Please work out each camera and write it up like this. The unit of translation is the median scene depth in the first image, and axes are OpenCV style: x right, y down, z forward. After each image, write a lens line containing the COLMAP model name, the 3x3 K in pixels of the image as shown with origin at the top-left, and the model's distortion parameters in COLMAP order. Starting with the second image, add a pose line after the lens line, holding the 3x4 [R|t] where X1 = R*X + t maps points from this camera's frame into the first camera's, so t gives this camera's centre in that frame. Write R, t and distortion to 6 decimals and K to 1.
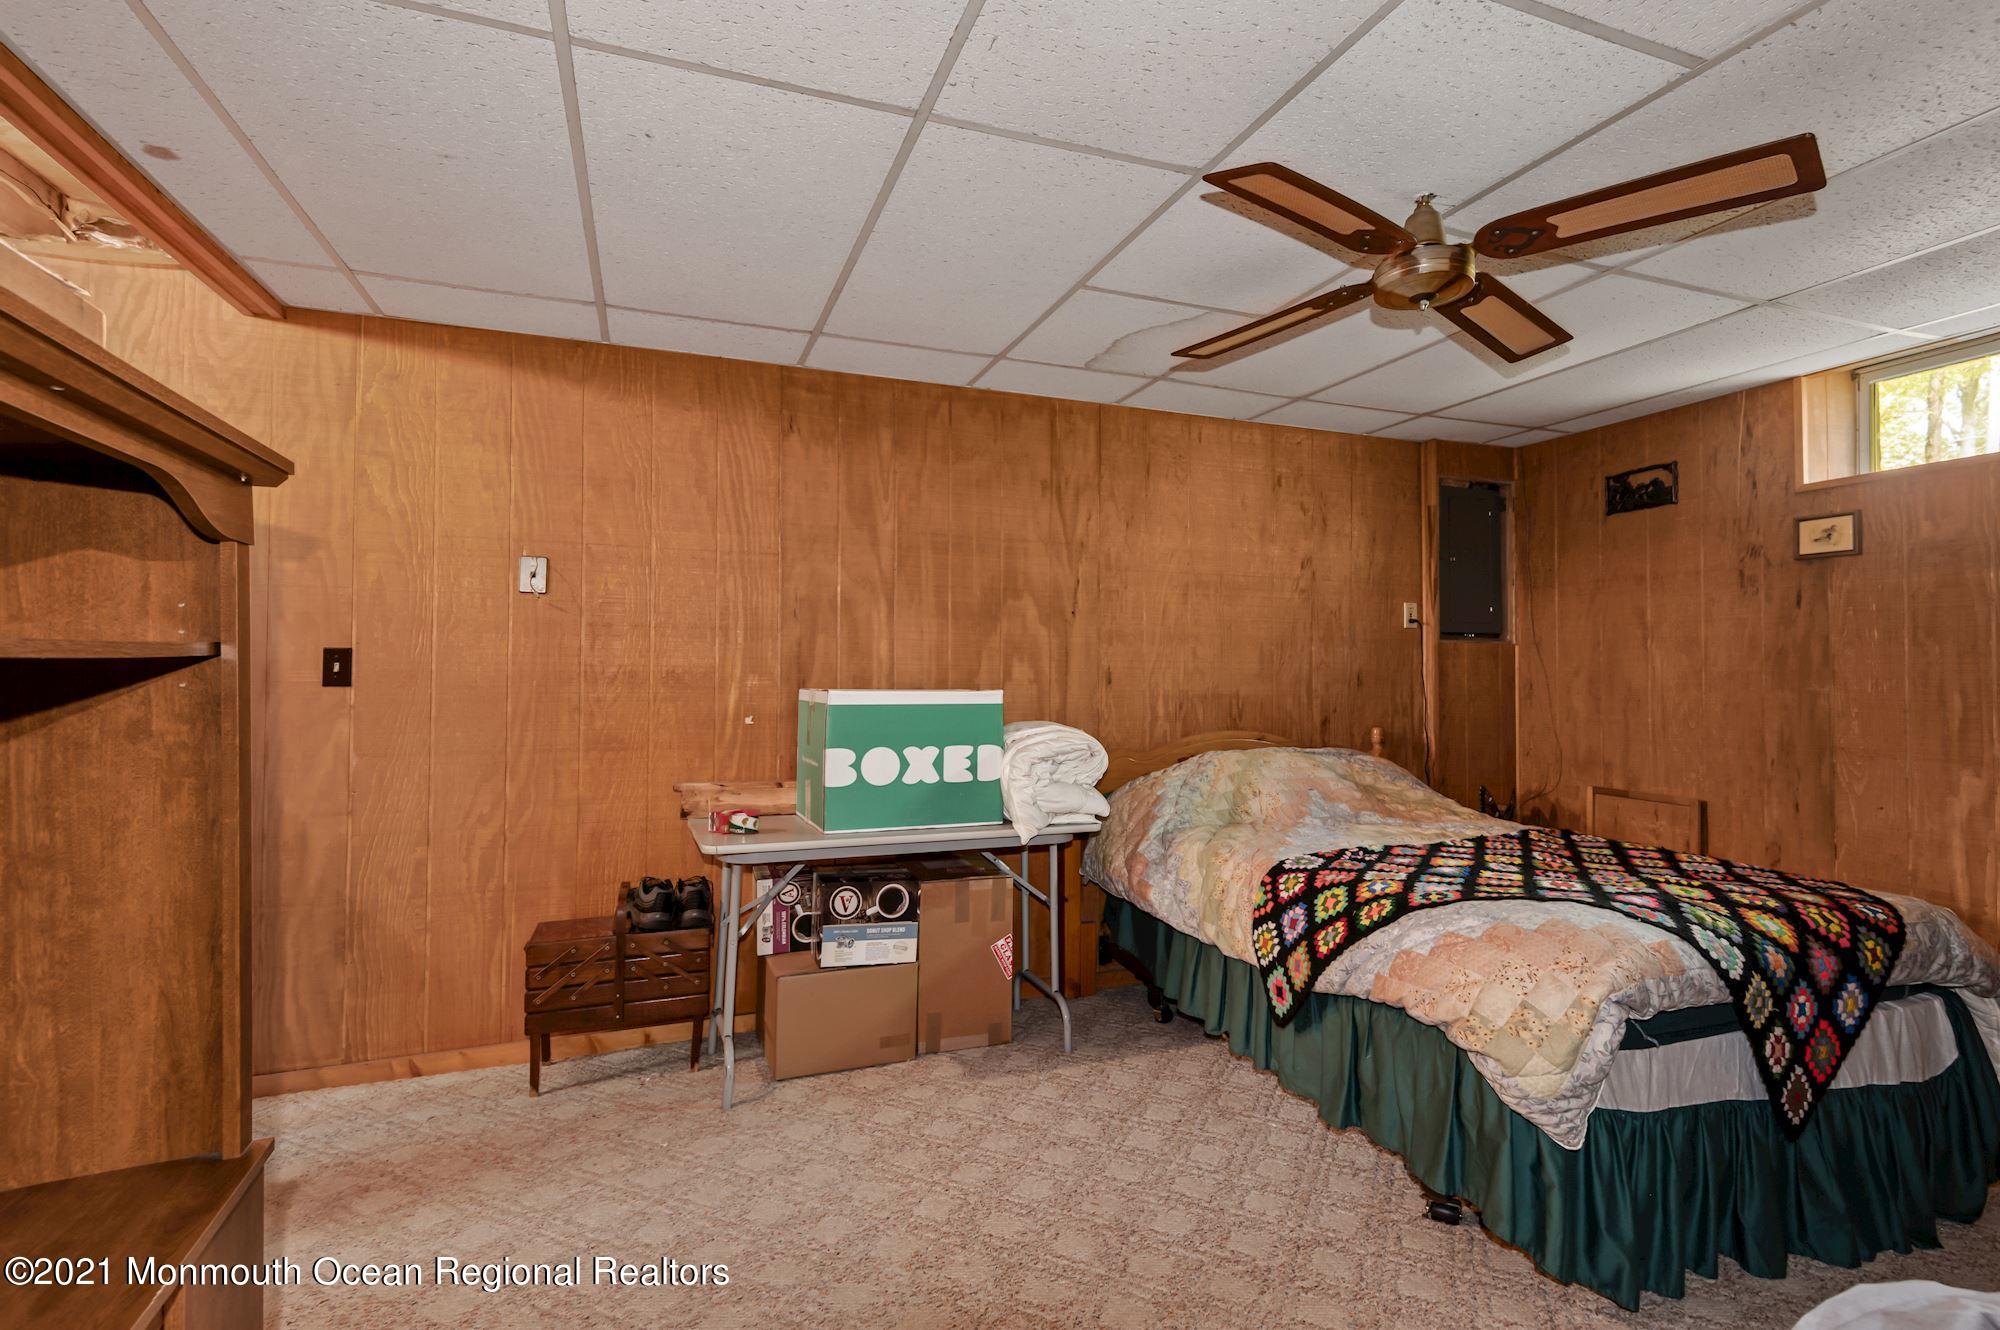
lens RADIAL K [[950.3, 0, 996.8], [0, 950.3, 664.0], [0, 0, 1]] dist [-0.011394, 0.000210]
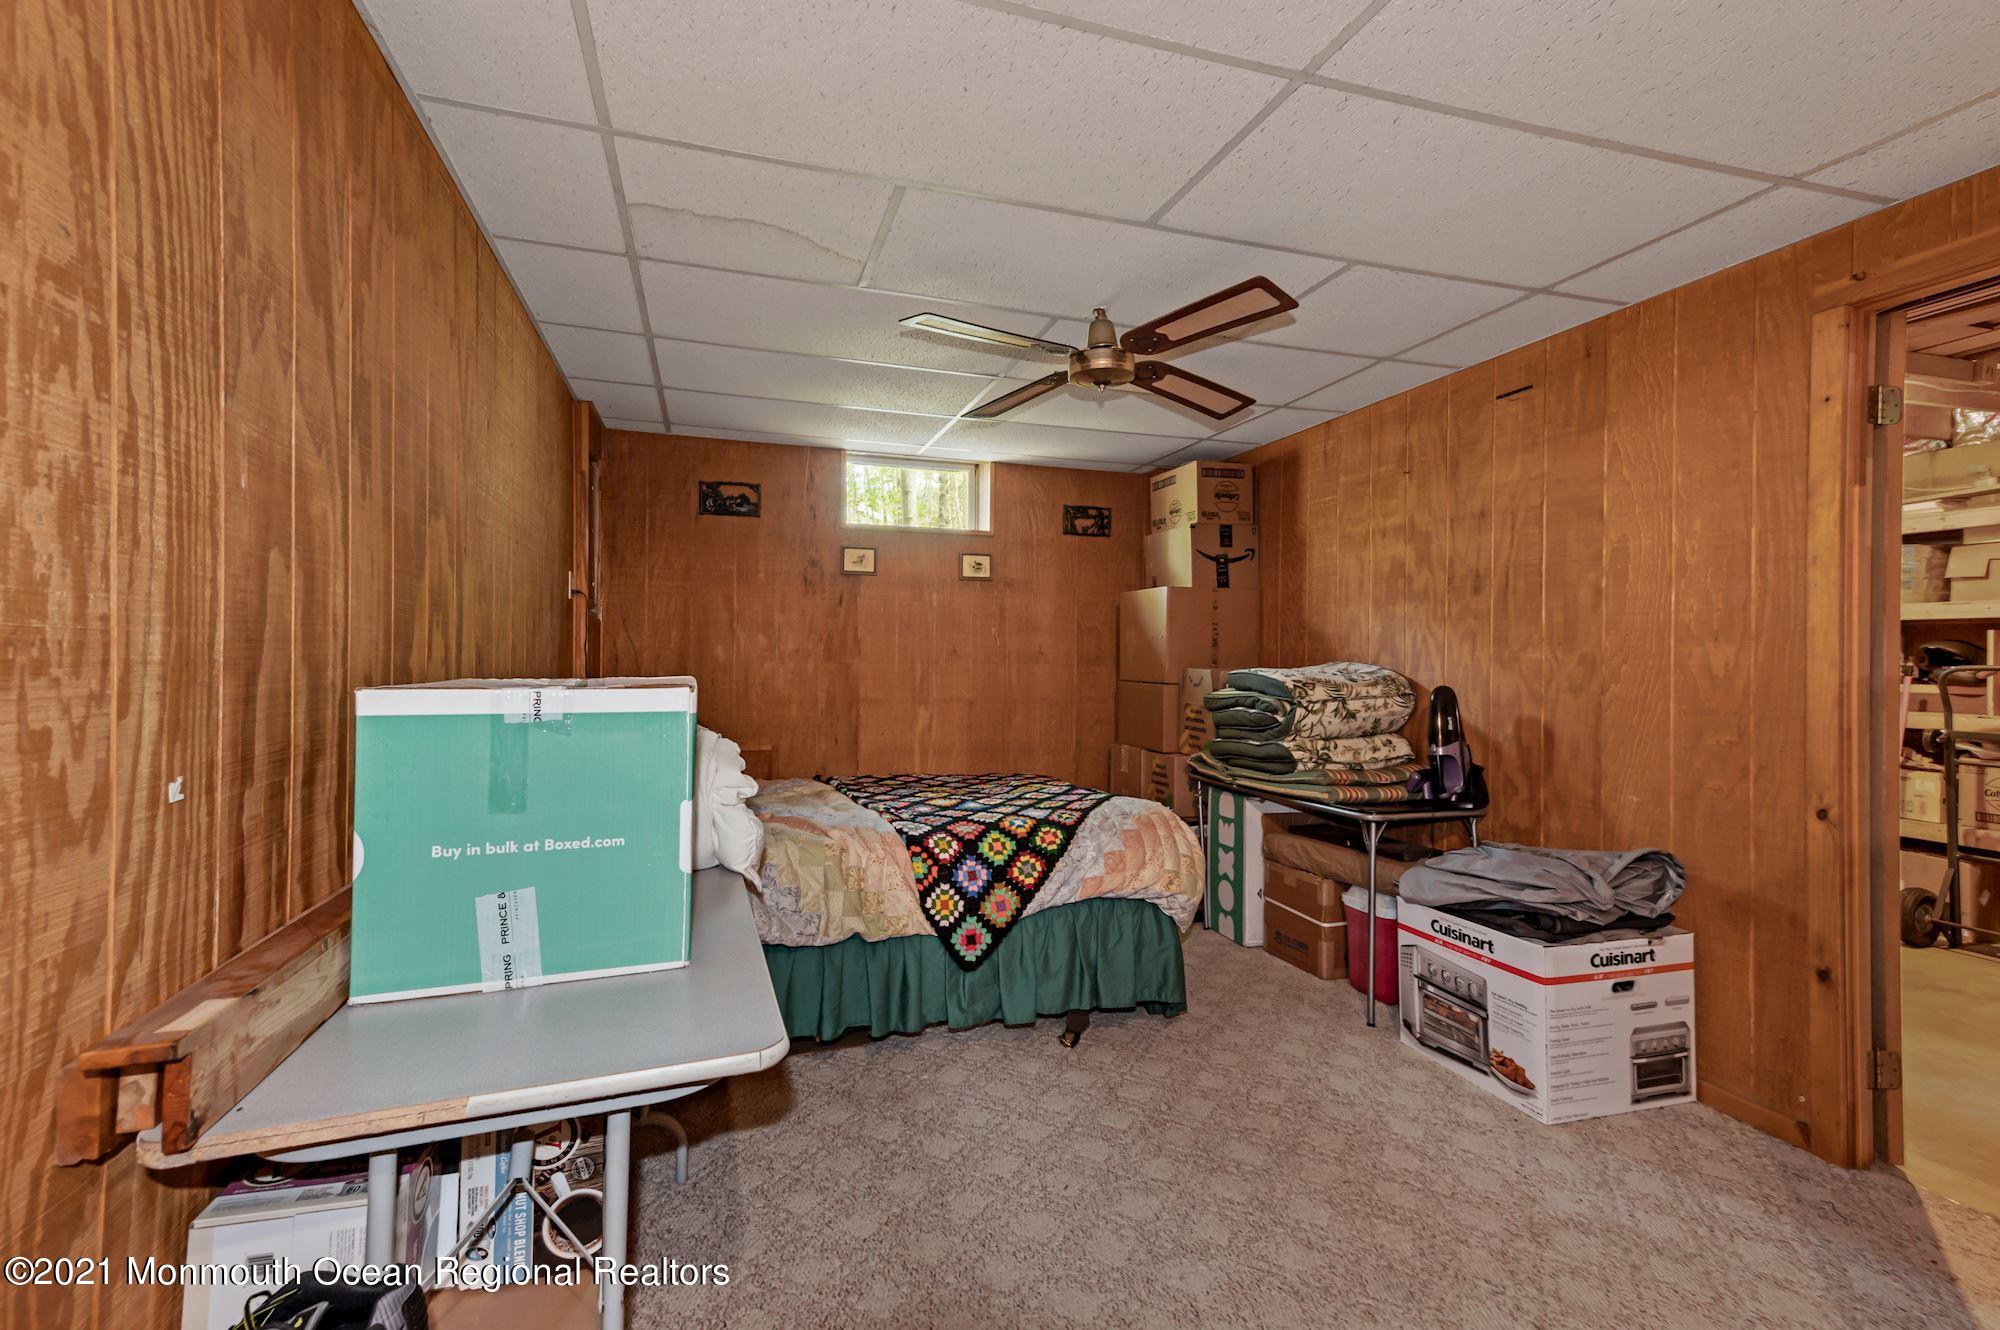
lens RADIAL K [[913.3, 0, 998.5], [0, 913.3, 656.5], [0, 0, 1]] dist [0.007351, -0.002377]
pose [[0.025078, -0.006080, 0.999667, -0.661757], [-0.020655, 0.999765, 0.006599, 0.005751], [-0.999472, -0.020814, 0.024947, 0.818034]]
